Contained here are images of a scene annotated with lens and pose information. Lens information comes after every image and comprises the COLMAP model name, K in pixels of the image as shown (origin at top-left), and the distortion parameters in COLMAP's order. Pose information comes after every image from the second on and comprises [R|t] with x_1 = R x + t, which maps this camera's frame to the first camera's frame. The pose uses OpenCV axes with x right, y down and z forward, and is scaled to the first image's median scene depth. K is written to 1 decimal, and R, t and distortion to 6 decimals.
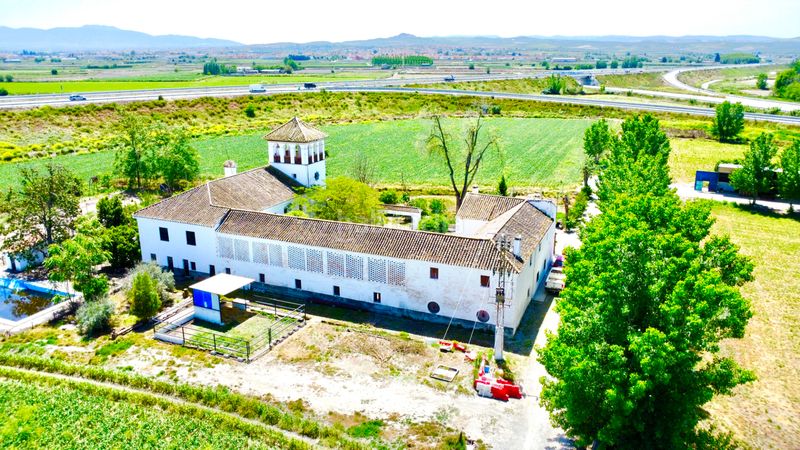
lens RADIAL K [[585.0, 0, 400.0], [0, 585.0, 225.0], [0, 0, 1]] dist [-0.026127, -0.007038]
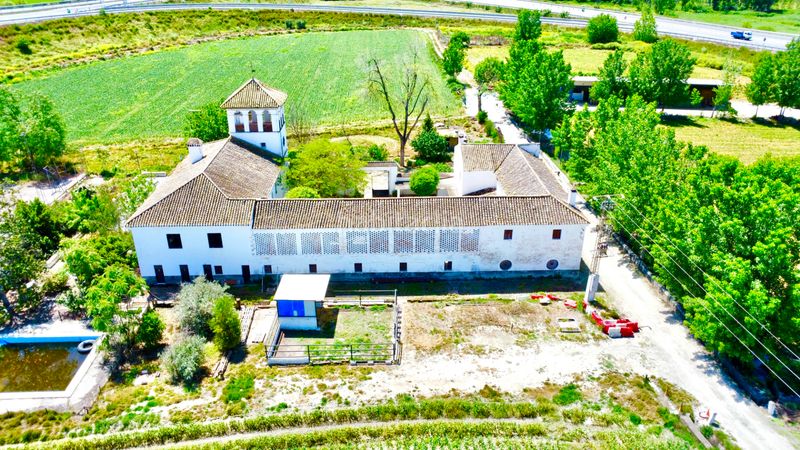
lens RADIAL K [[585.0, 0, 400.0], [0, 585.0, 225.0], [0, 0, 1]] dist [-0.026127, -0.007038]
pose [[0.906093, -0.181901, 0.381978, -0.479864], [0.117641, 0.975573, 0.185518, -0.142130], [-0.406394, -0.123161, 0.905359, 0.108824]]
